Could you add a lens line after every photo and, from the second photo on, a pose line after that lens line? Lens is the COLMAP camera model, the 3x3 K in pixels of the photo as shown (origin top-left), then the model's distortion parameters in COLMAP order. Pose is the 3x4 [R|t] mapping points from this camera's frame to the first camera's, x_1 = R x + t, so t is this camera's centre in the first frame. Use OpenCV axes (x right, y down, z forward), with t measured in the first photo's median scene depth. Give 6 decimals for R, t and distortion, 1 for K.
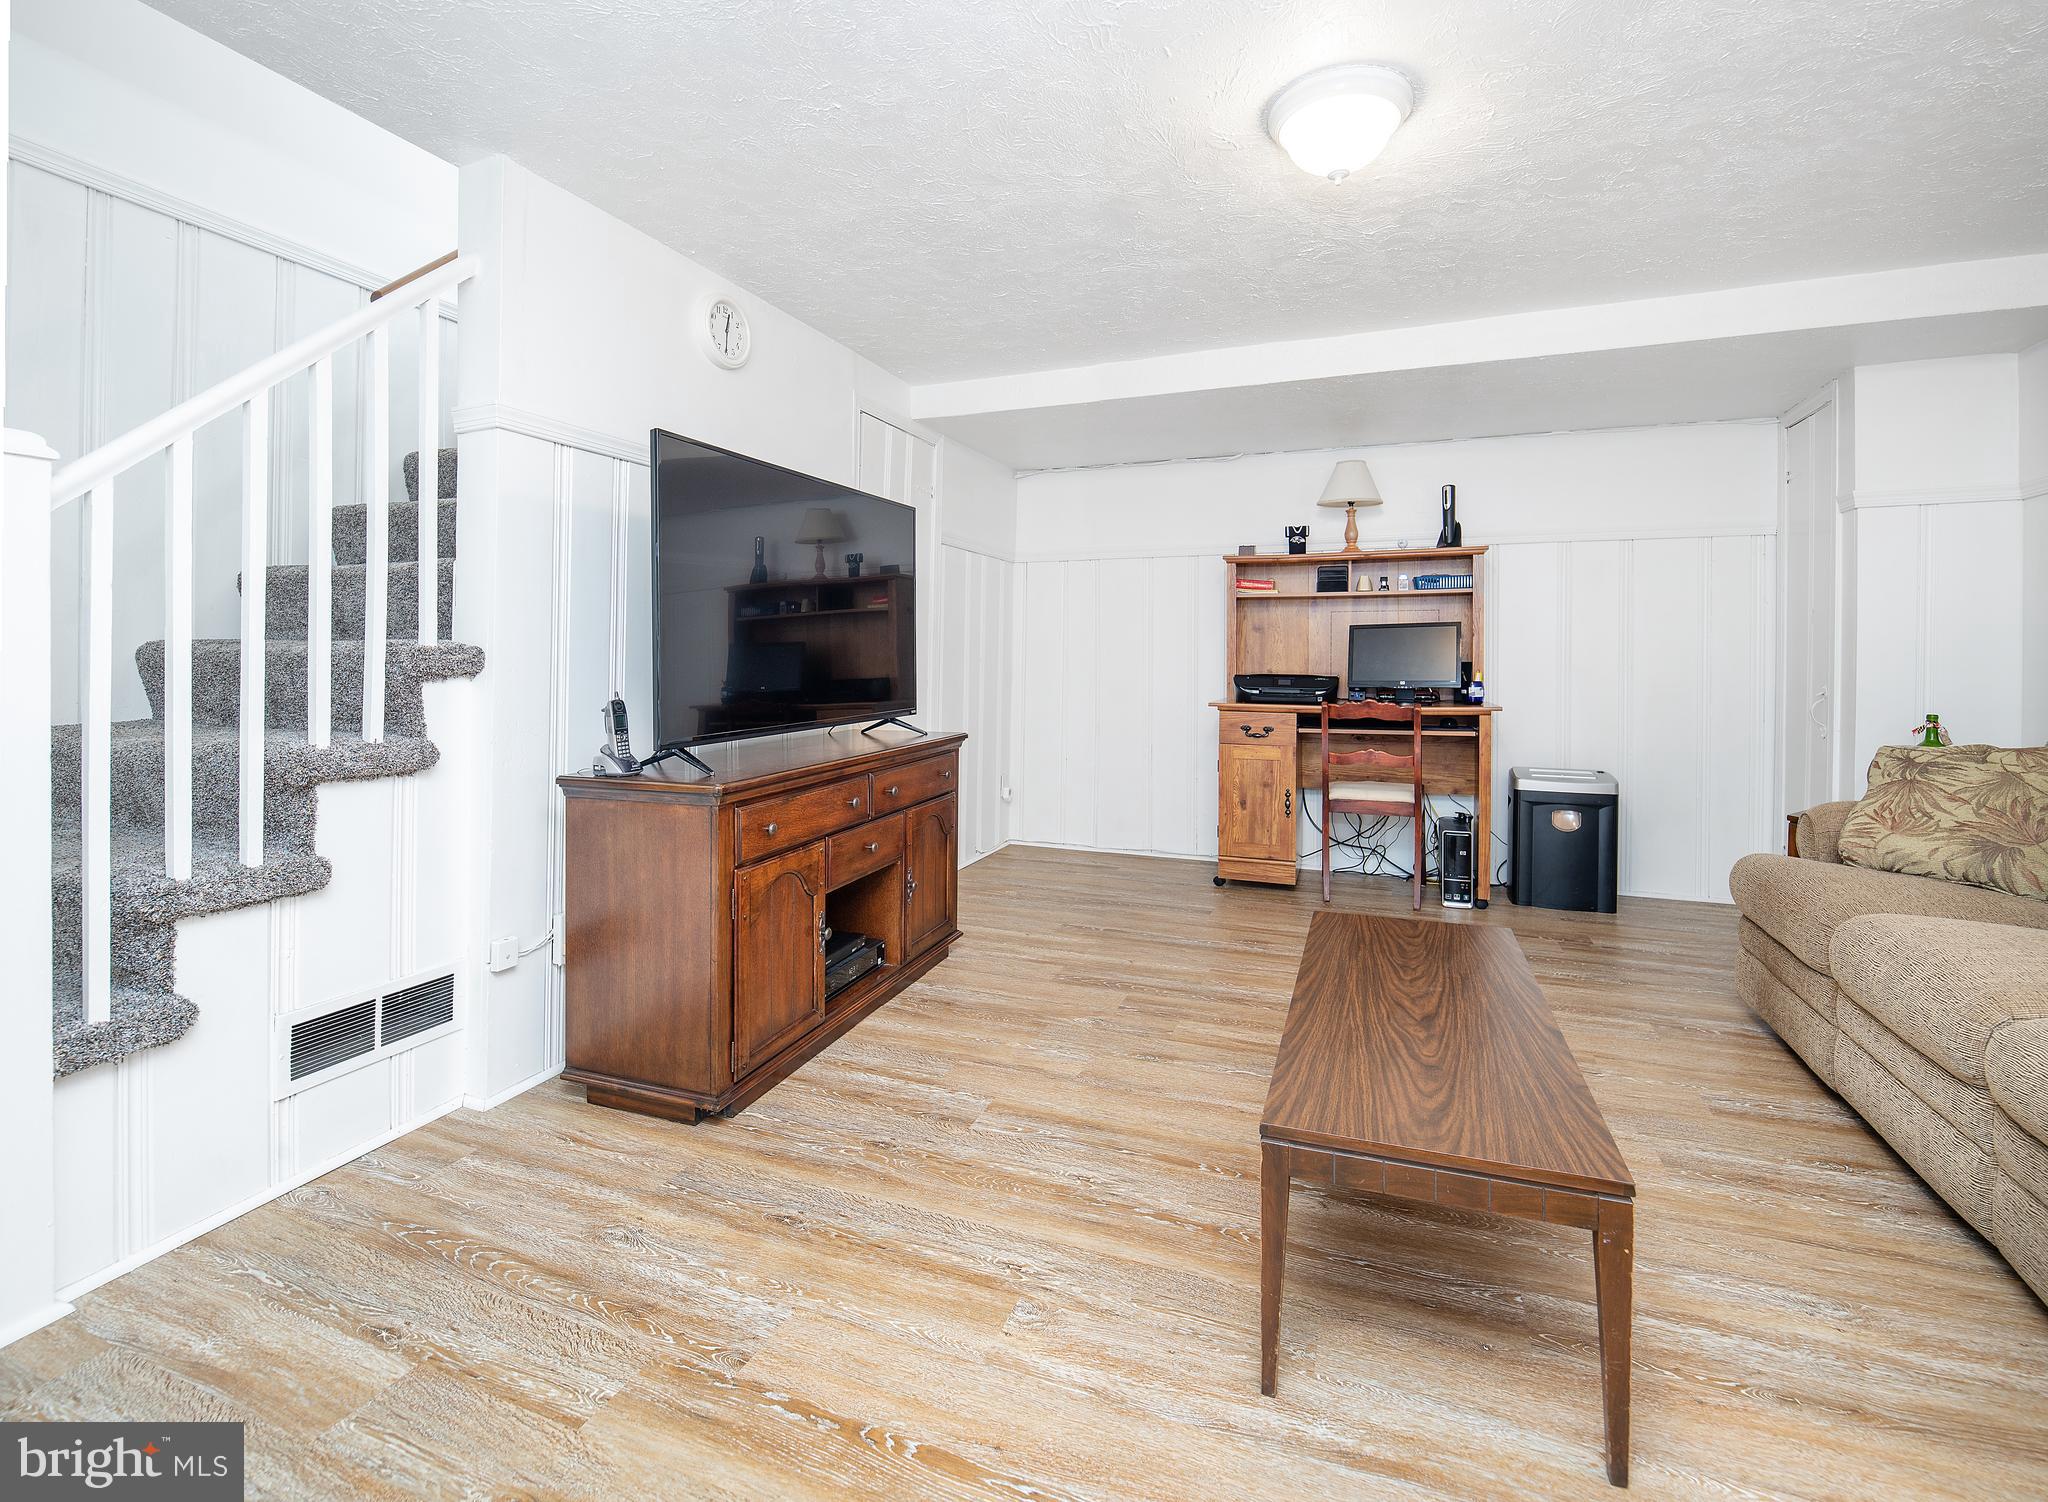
lens RADIAL K [[914.2, 0, 1041.2], [0, 914.2, 654.1], [0, 0, 1]] dist [-0.004807, -0.002932]
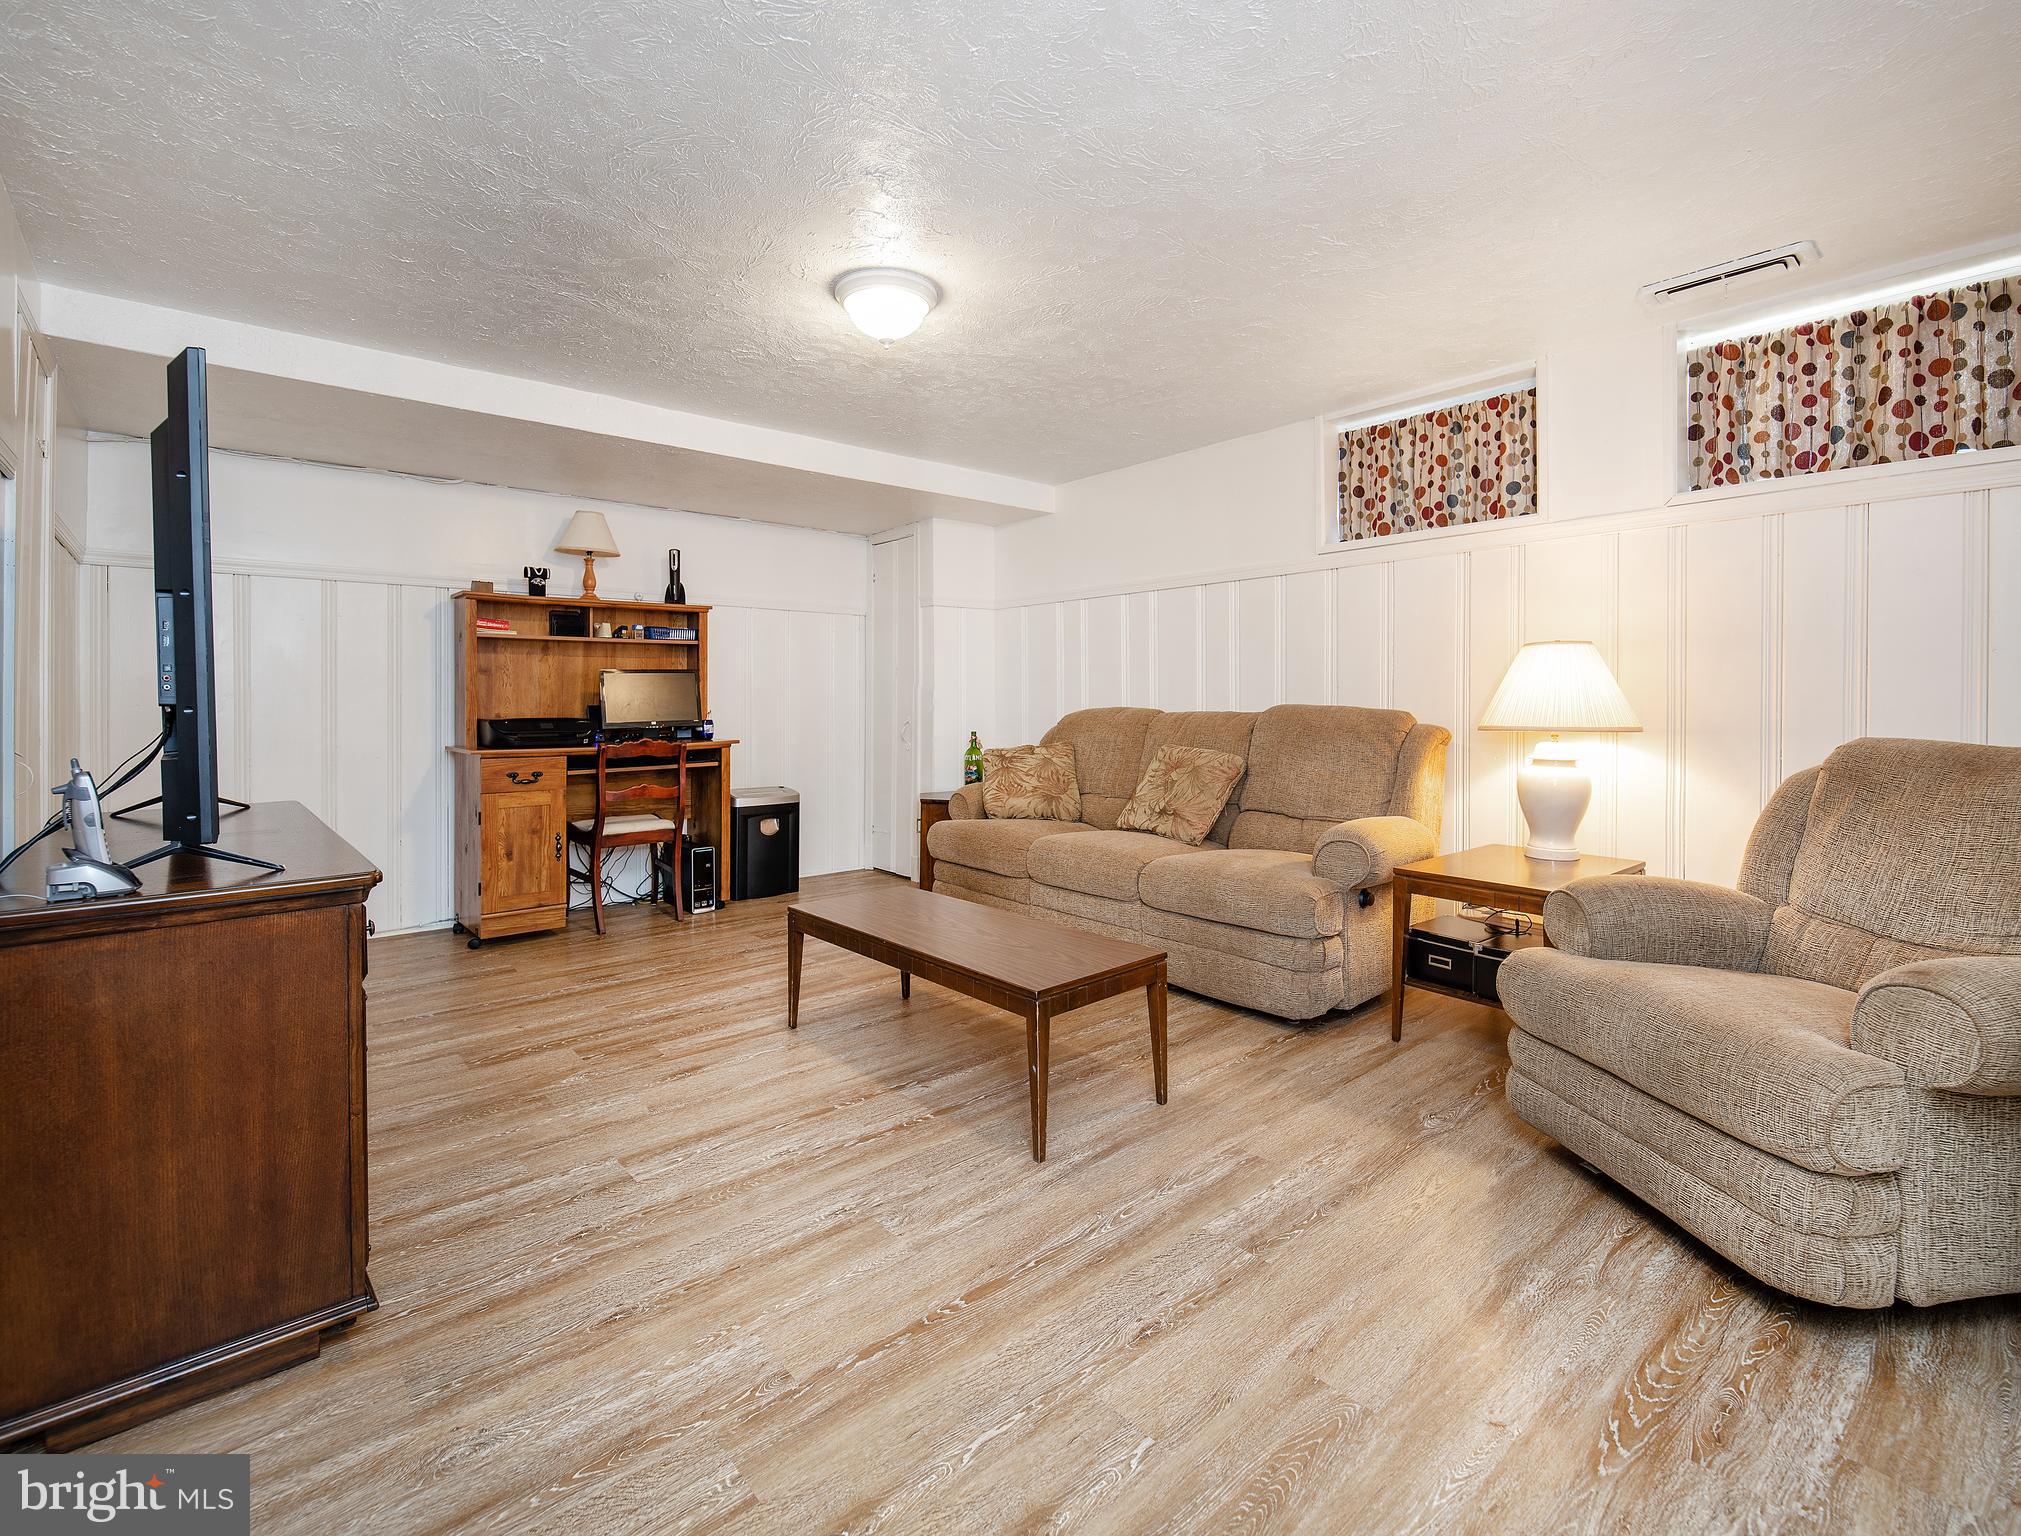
lens RADIAL K [[914.9, 0, 1001.1], [0, 914.9, 700.9], [0, 0, 1]] dist [0.003065, -0.004031]
pose [[0.478591, -0.005601, 0.878020, -0.401239], [0.003763, 0.999984, 0.004328, 0.001395], [-0.878030, 0.001233, 0.478605, 0.101258]]
